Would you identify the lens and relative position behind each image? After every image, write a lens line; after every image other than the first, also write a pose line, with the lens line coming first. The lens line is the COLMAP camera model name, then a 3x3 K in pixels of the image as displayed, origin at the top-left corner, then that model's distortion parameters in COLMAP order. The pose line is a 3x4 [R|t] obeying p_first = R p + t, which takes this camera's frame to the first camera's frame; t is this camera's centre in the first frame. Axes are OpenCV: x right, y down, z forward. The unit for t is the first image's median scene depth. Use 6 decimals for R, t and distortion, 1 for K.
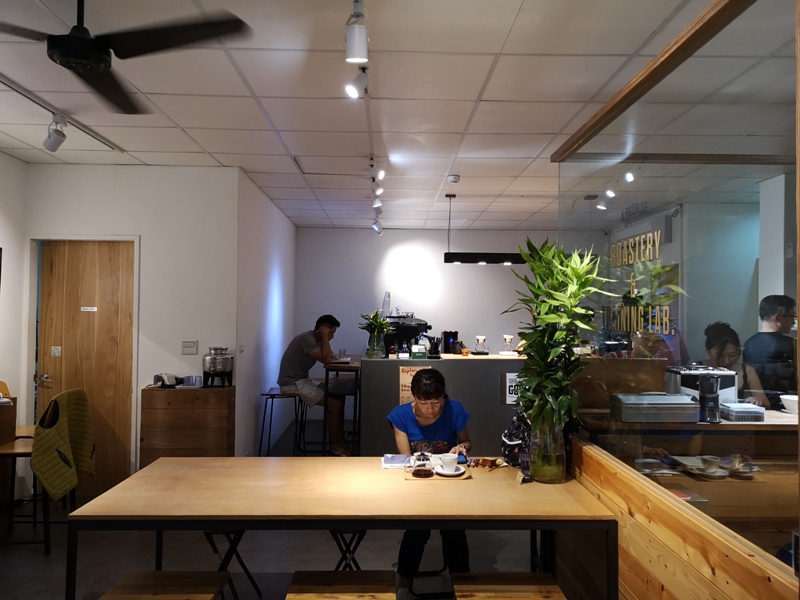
lens RADIAL K [[632.6, 0, 400.0], [0, 632.6, 300.0], [0, 0, 1]] dist [-0.000879, -0.000202]
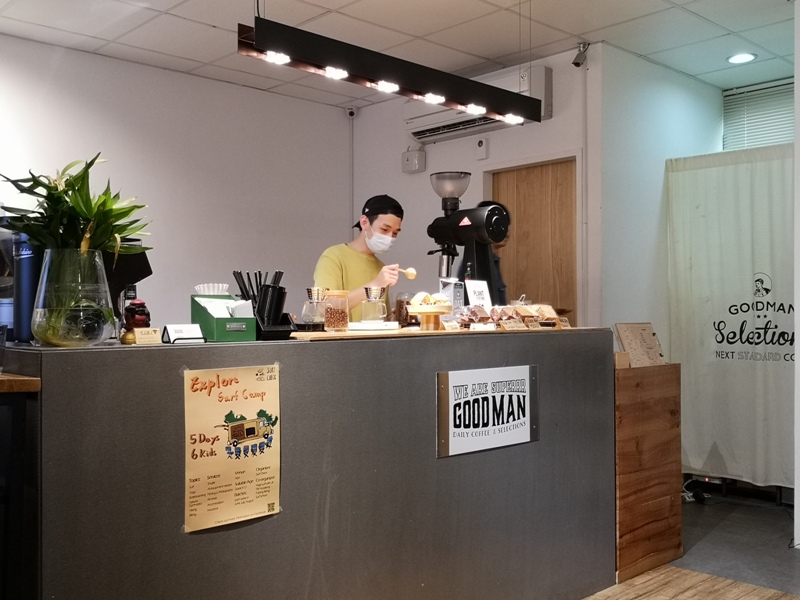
lens RADIAL K [[821.8, 0, 400.0], [0, 821.8, 300.0], [0, 0, 1]] dist [0.002395, 0.001304]
pose [[0.744564, -0.004111, 0.667539, -0.167103], [-0.002524, 0.999957, 0.008974, 0.070735], [-0.667547, -0.008367, 0.744521, 0.667961]]
